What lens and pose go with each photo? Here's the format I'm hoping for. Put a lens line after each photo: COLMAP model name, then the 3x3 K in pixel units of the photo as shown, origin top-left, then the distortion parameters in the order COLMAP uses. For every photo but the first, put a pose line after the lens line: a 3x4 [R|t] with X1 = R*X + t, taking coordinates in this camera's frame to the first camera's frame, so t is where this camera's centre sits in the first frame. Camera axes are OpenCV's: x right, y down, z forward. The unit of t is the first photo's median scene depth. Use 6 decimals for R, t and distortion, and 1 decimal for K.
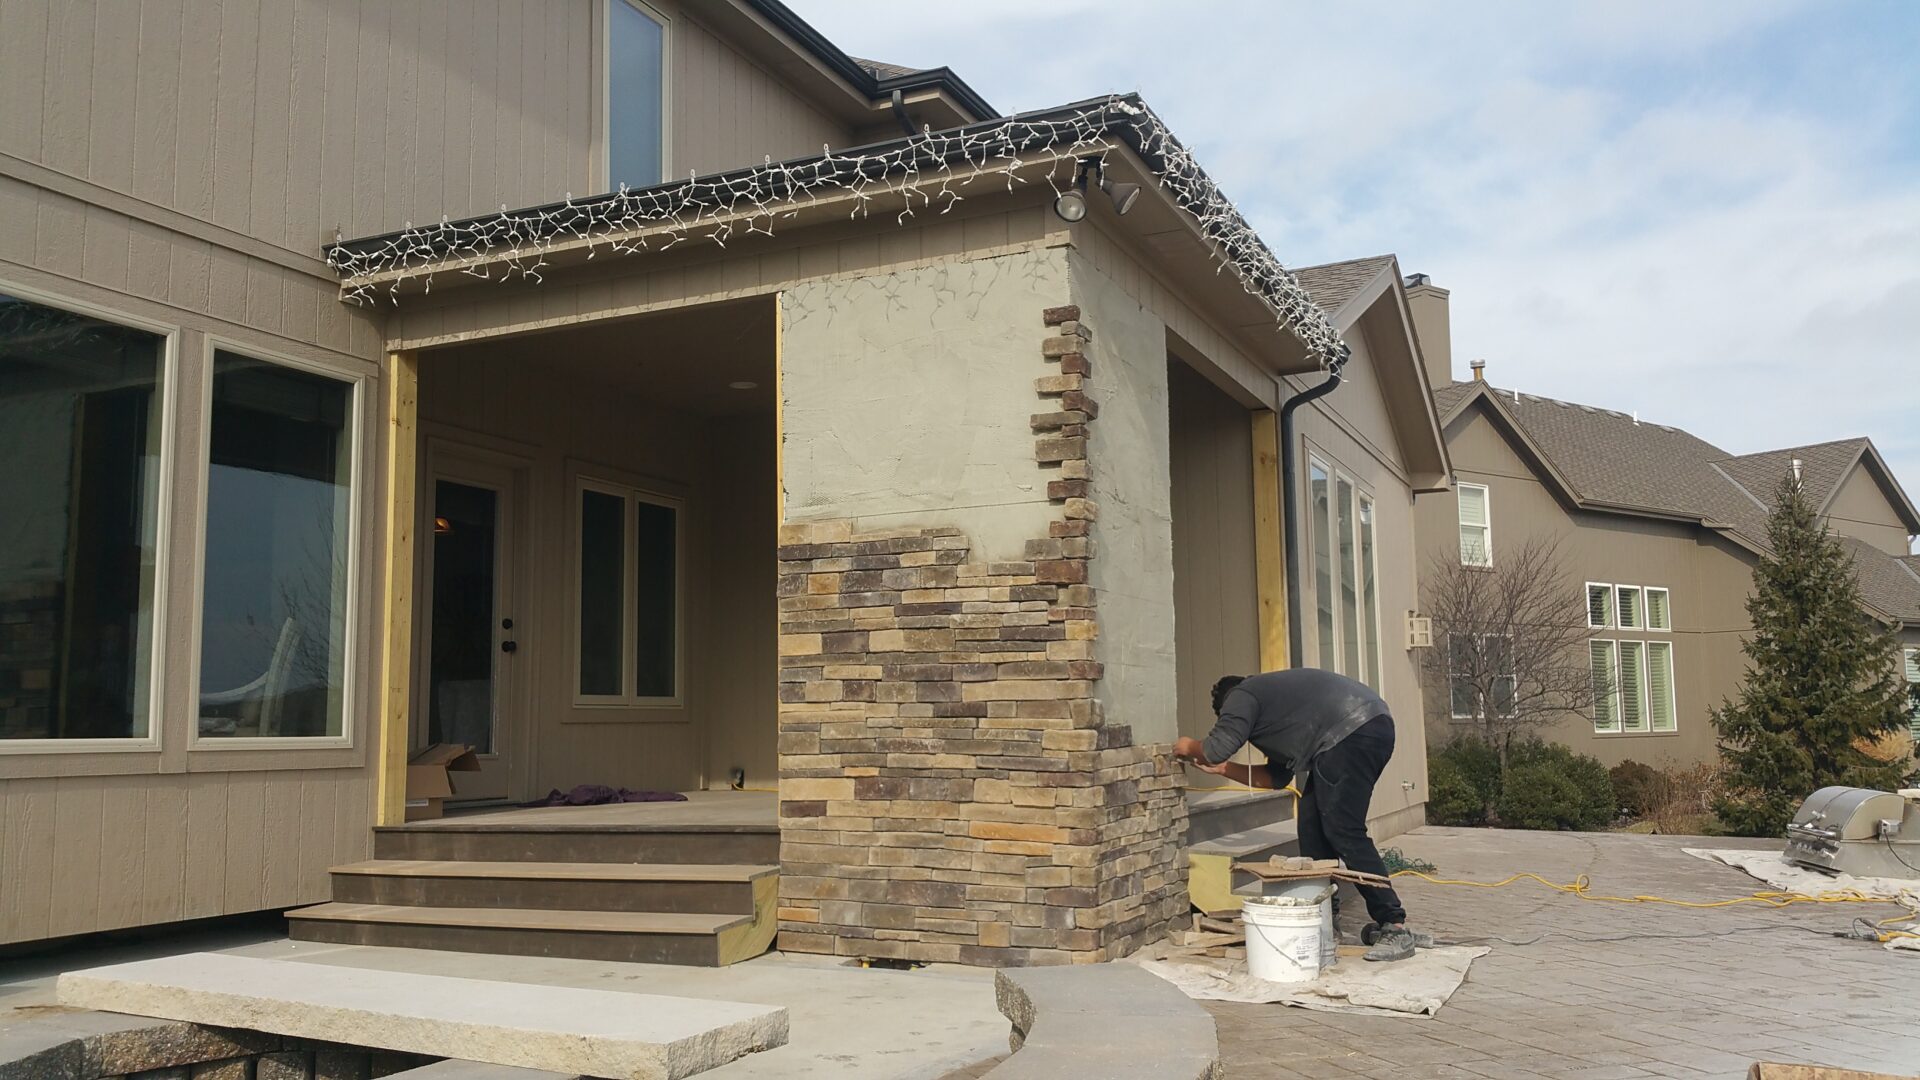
lens RADIAL K [[1560.7, 0, 949.2], [0, 1560.7, 553.8], [0, 0, 1]] dist [0.122452, -0.244205]
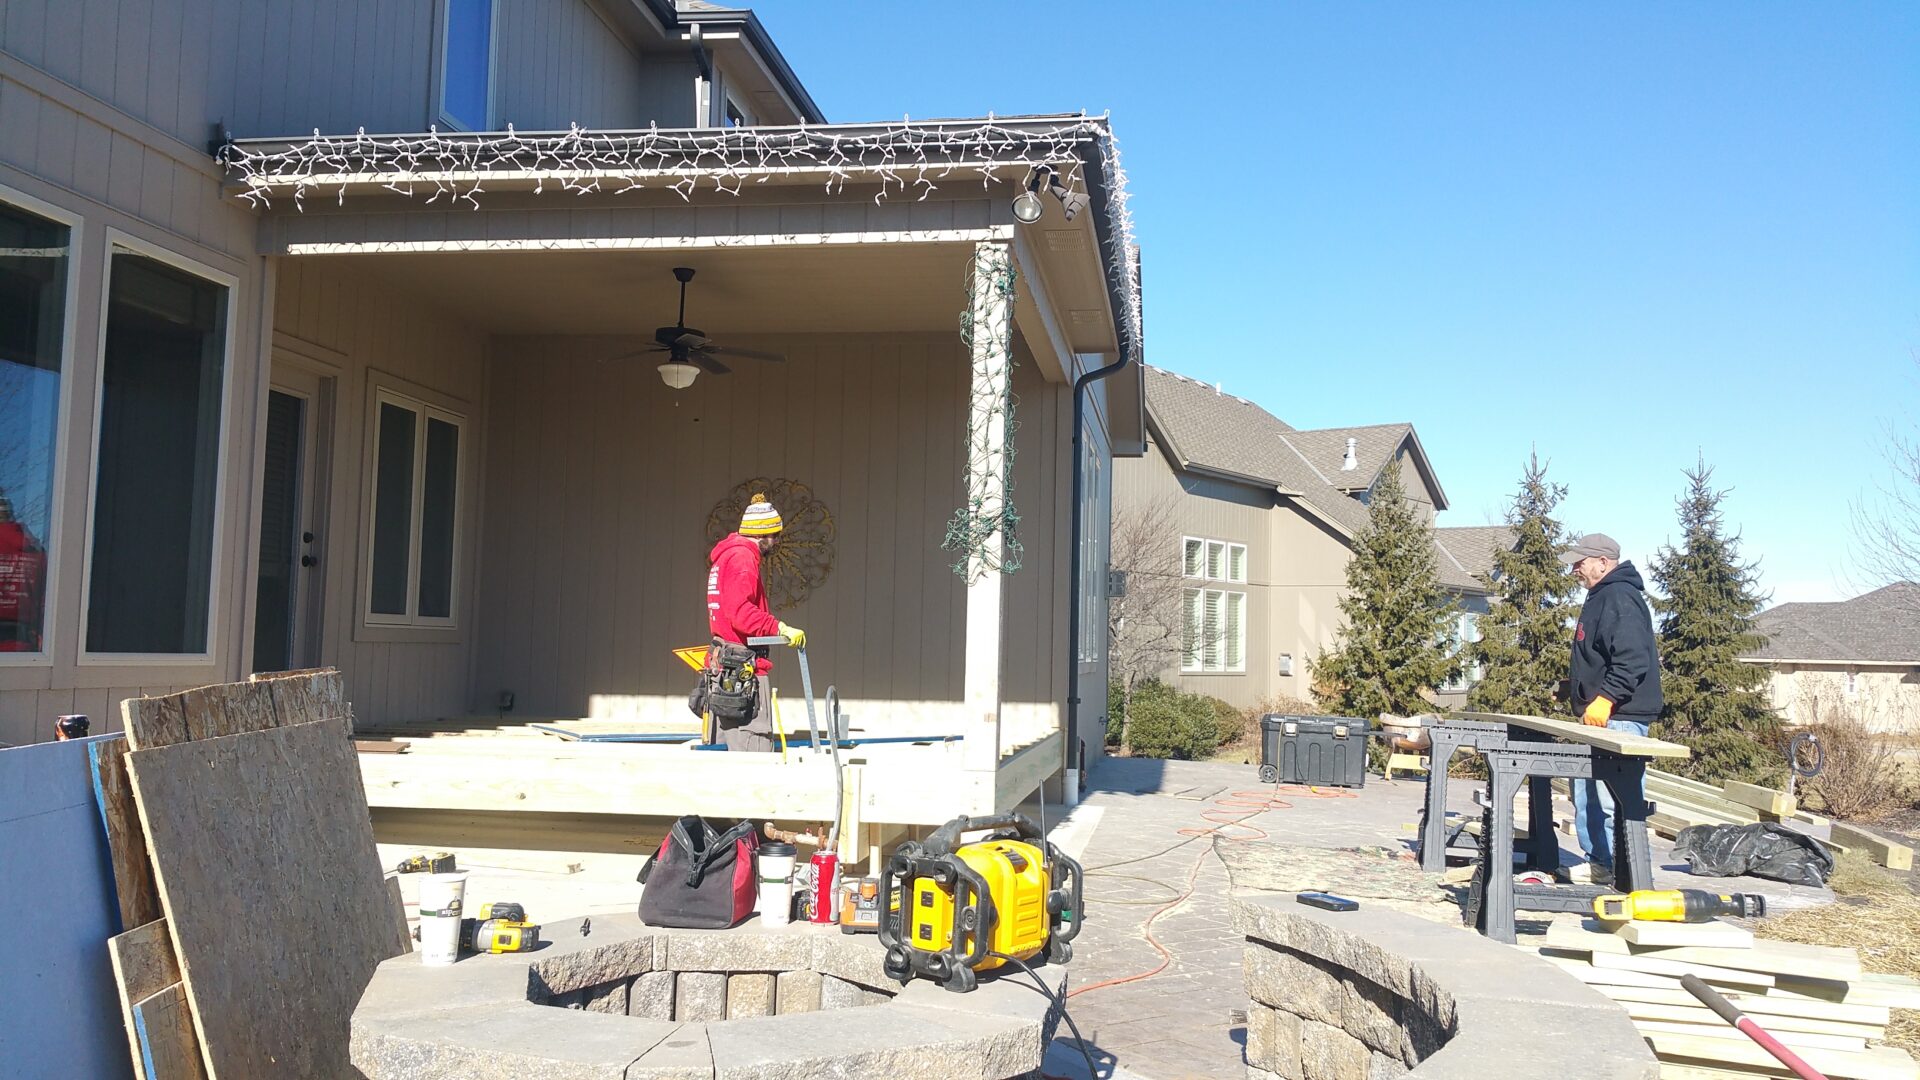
lens RADIAL K [[1571.3, 0, 961.1], [0, 1571.3, 534.8], [0, 0, 1]] dist [0.158605, -0.357850]
pose [[0.957199, 0.055234, 0.284111, -0.235615], [-0.065848, 0.997439, 0.027936, -0.014367], [-0.281840, -0.045448, 0.958384, -0.064536]]
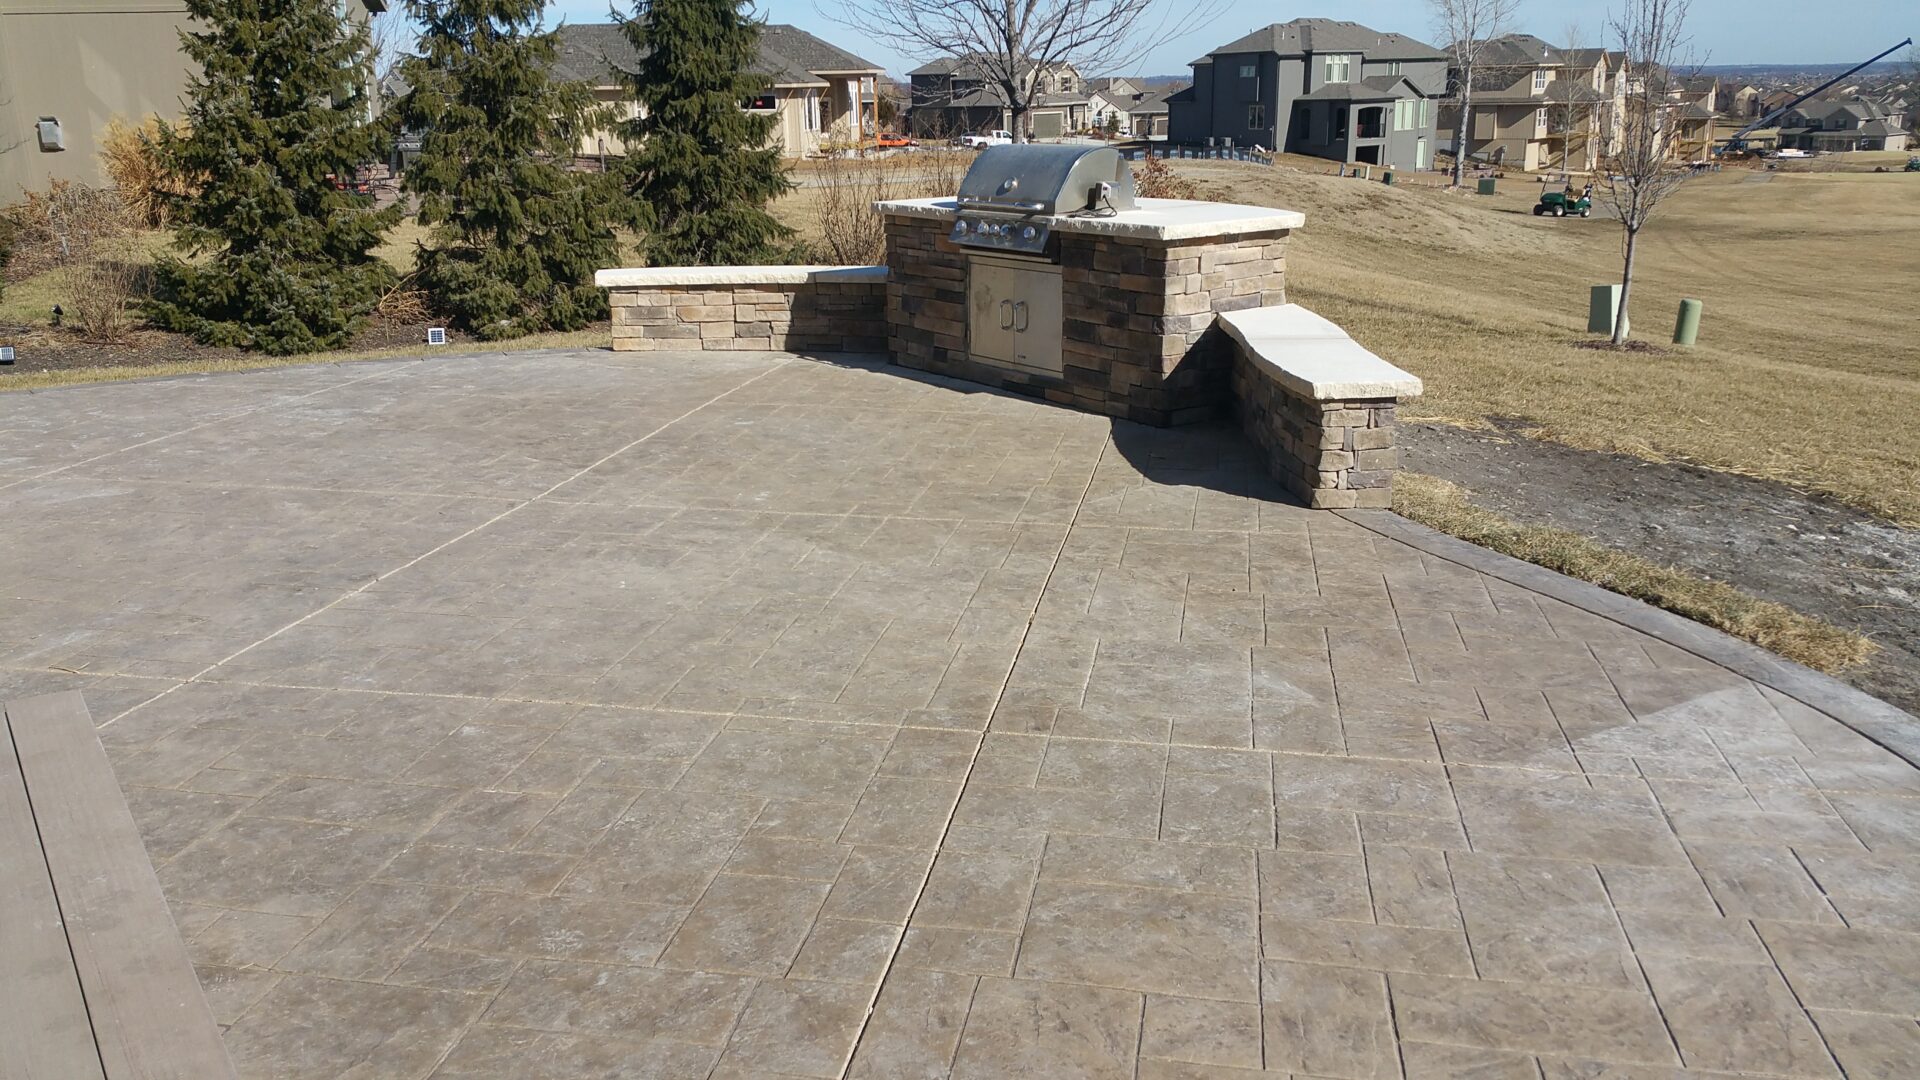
lens RADIAL K [[1560.7, 0, 949.2], [0, 1560.7, 553.8], [0, 0, 1]] dist [0.122452, -0.244205]
pose [[0.516977, -0.242563, 0.820913, 0.106708], [-0.081896, 0.940596, 0.329502, 0.031687], [-0.852072, -0.237575, 0.466402, 0.810361]]
